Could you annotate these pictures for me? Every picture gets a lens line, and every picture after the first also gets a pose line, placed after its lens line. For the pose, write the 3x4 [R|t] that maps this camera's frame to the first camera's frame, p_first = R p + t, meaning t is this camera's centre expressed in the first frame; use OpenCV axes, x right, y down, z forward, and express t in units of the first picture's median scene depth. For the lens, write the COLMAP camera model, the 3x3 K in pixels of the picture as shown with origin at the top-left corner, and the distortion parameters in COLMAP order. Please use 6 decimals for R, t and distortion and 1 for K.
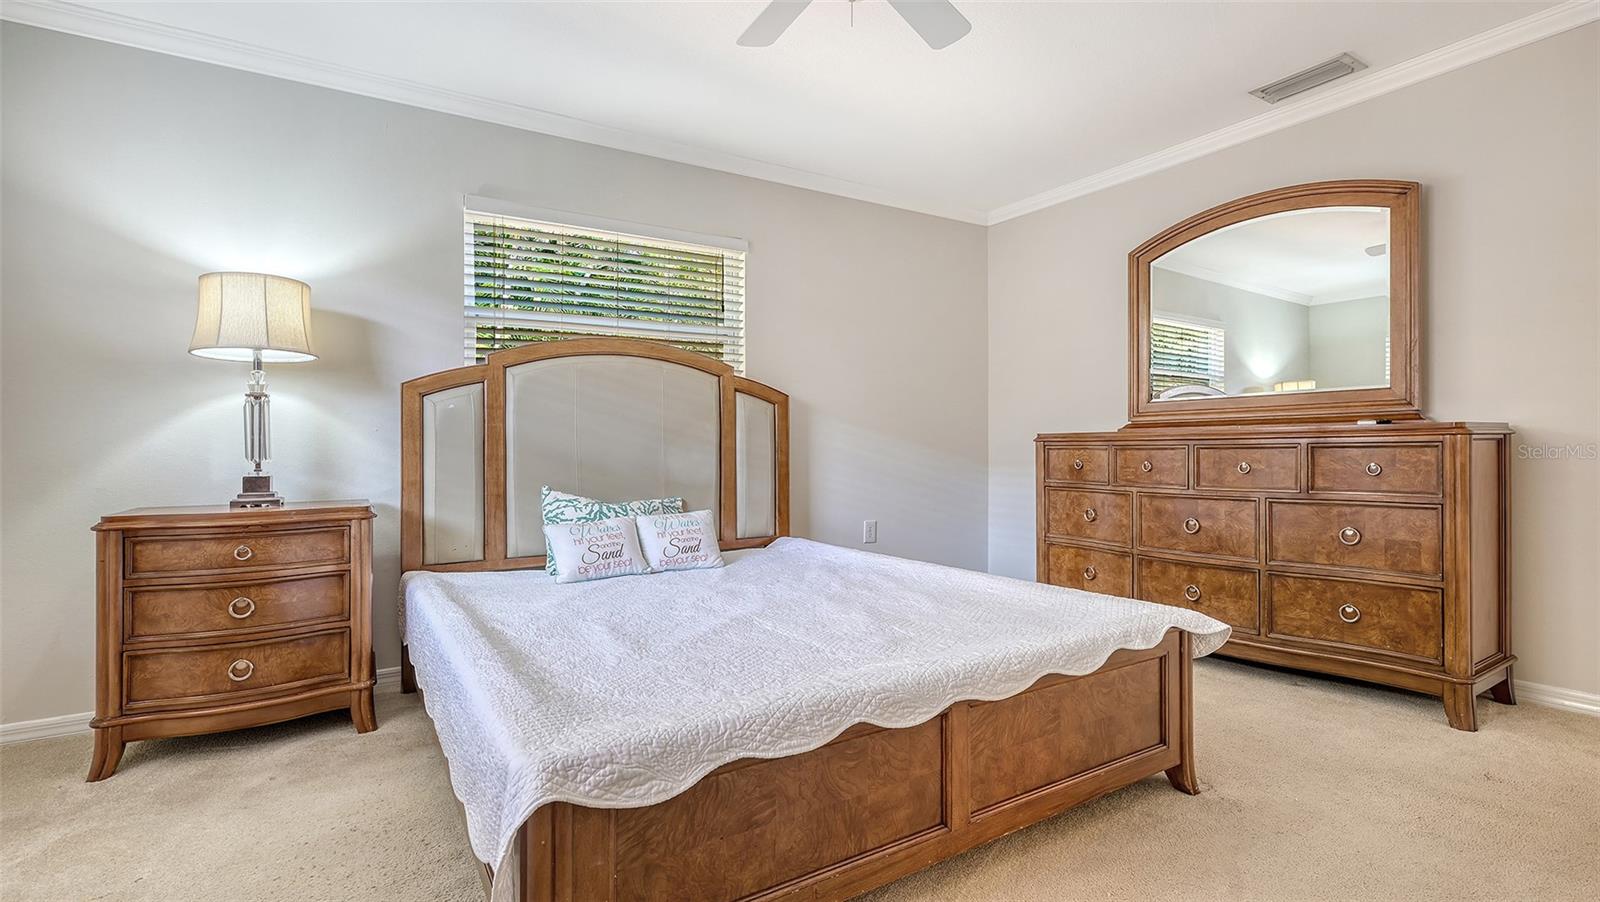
lens RADIAL K [[739.8, 0, 800.3], [0, 739.8, 455.8], [0, 0, 1]] dist [-0.008011, 0.000915]
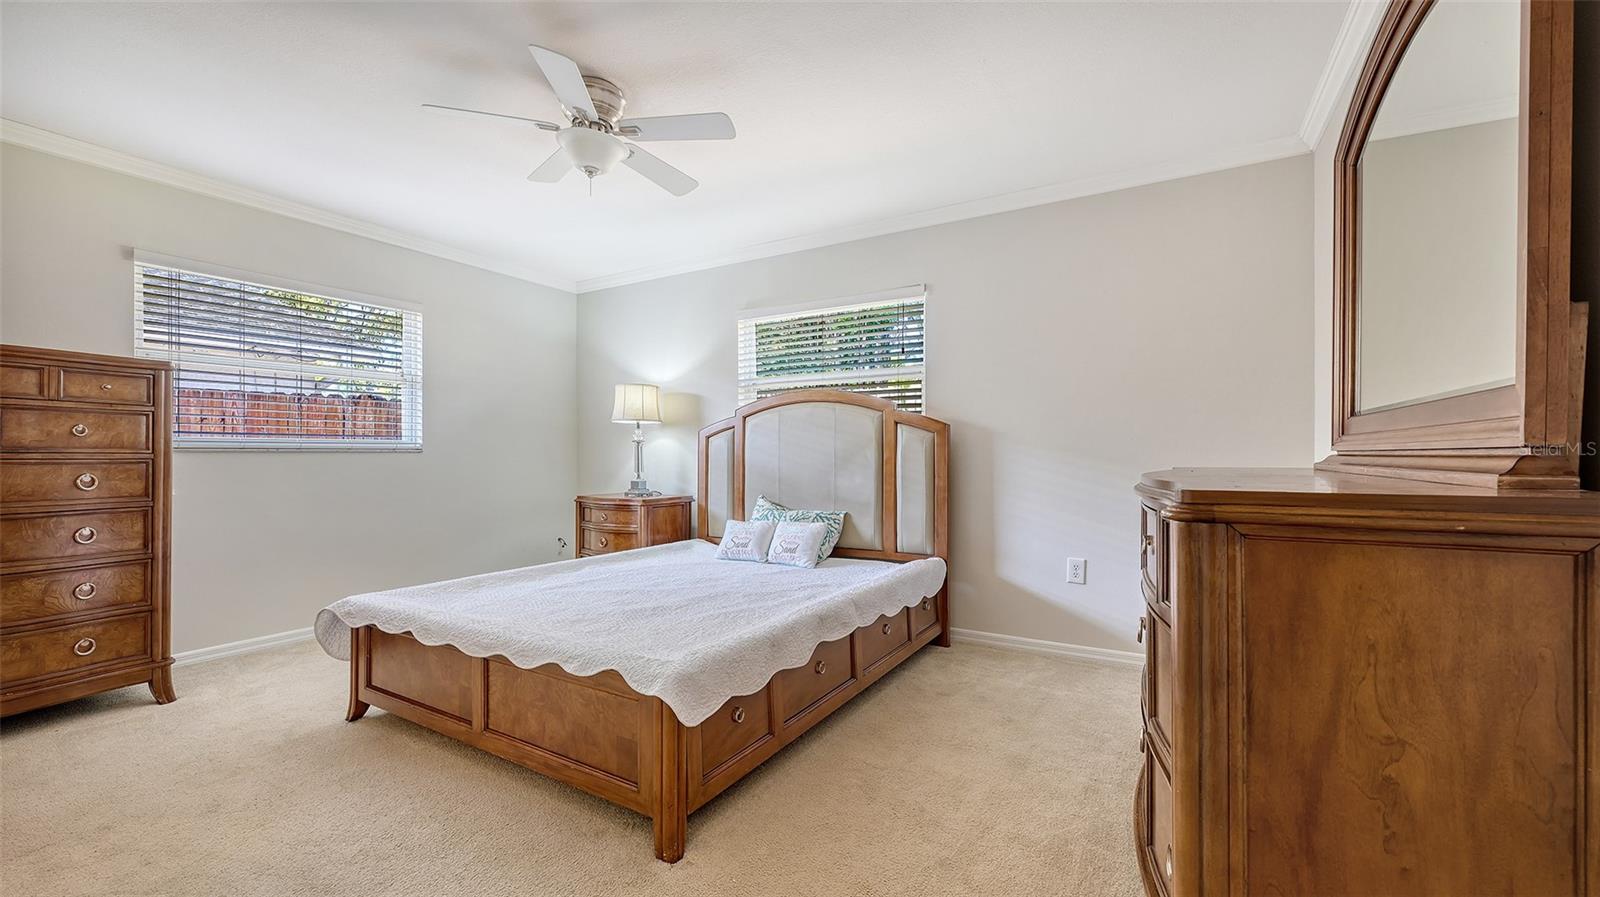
lens RADIAL K [[642.9, 0, 801.0], [0, 642.9, 448.0], [0, 0, 1]] dist [-0.006039, 0.000278]
pose [[0.456158, 0.002318, -0.889896, 1.066370], [-0.011445, 0.999929, -0.003263, -0.063413], [0.889825, 0.011673, 0.456152, 0.601289]]
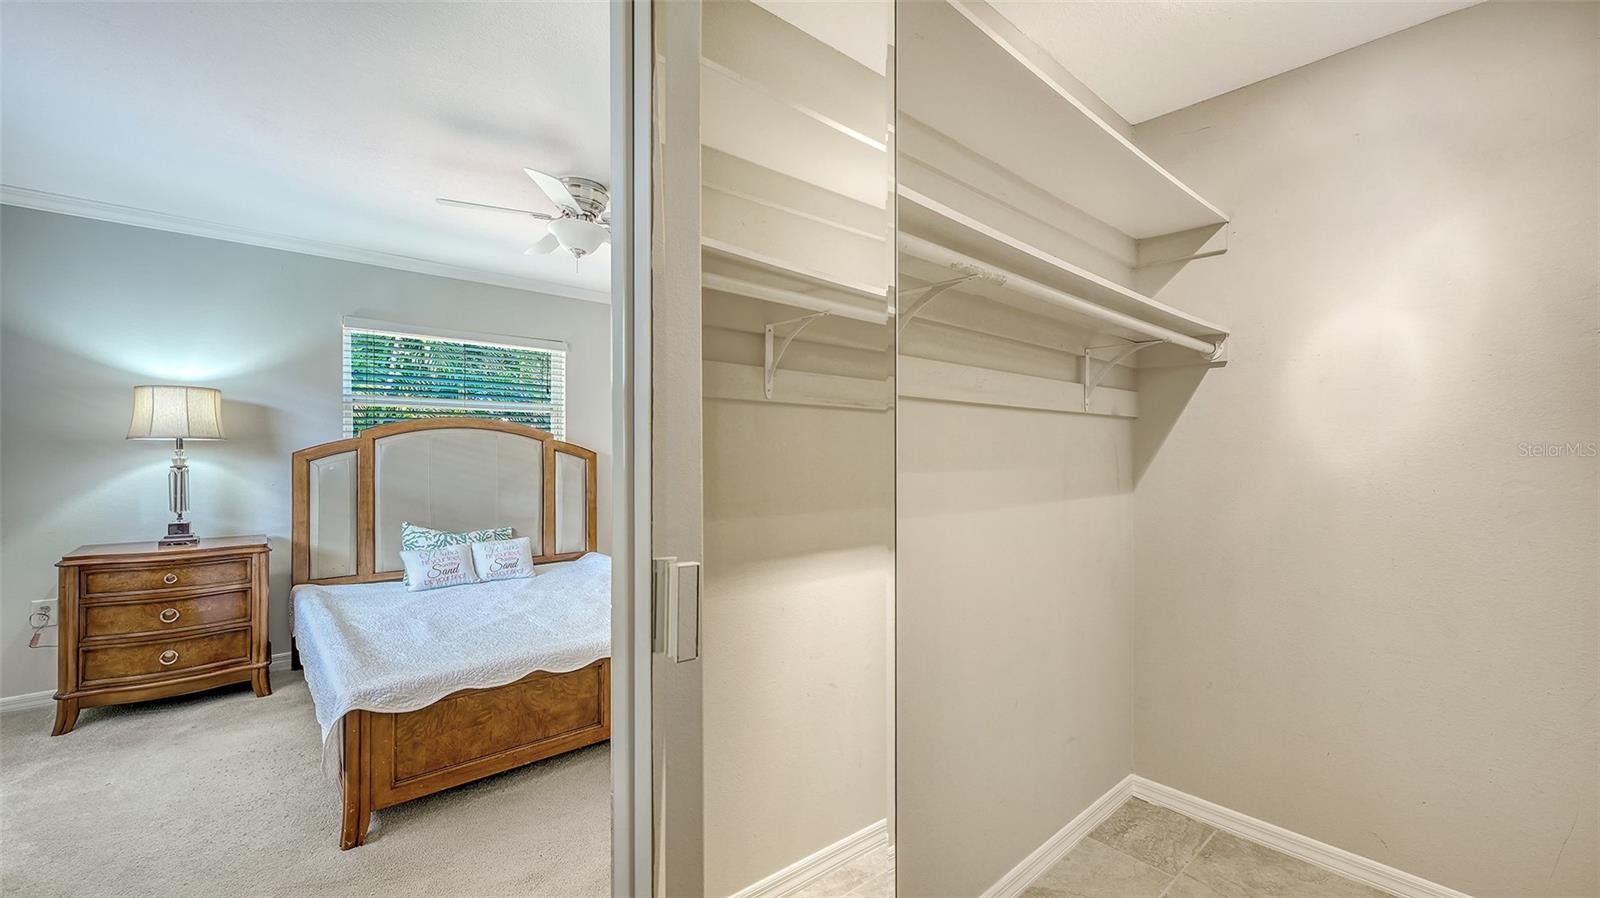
lens RADIAL K [[642.9, 0, 800.3], [0, 642.9, 463.4], [0, 0, 1]] dist [-0.006039, 0.000278]
pose [[0.986984, 0.011180, 0.160430, 0.262449], [-0.012783, 0.999878, 0.008963, -0.117463], [-0.160310, -0.010897, 0.987007, -0.432790]]
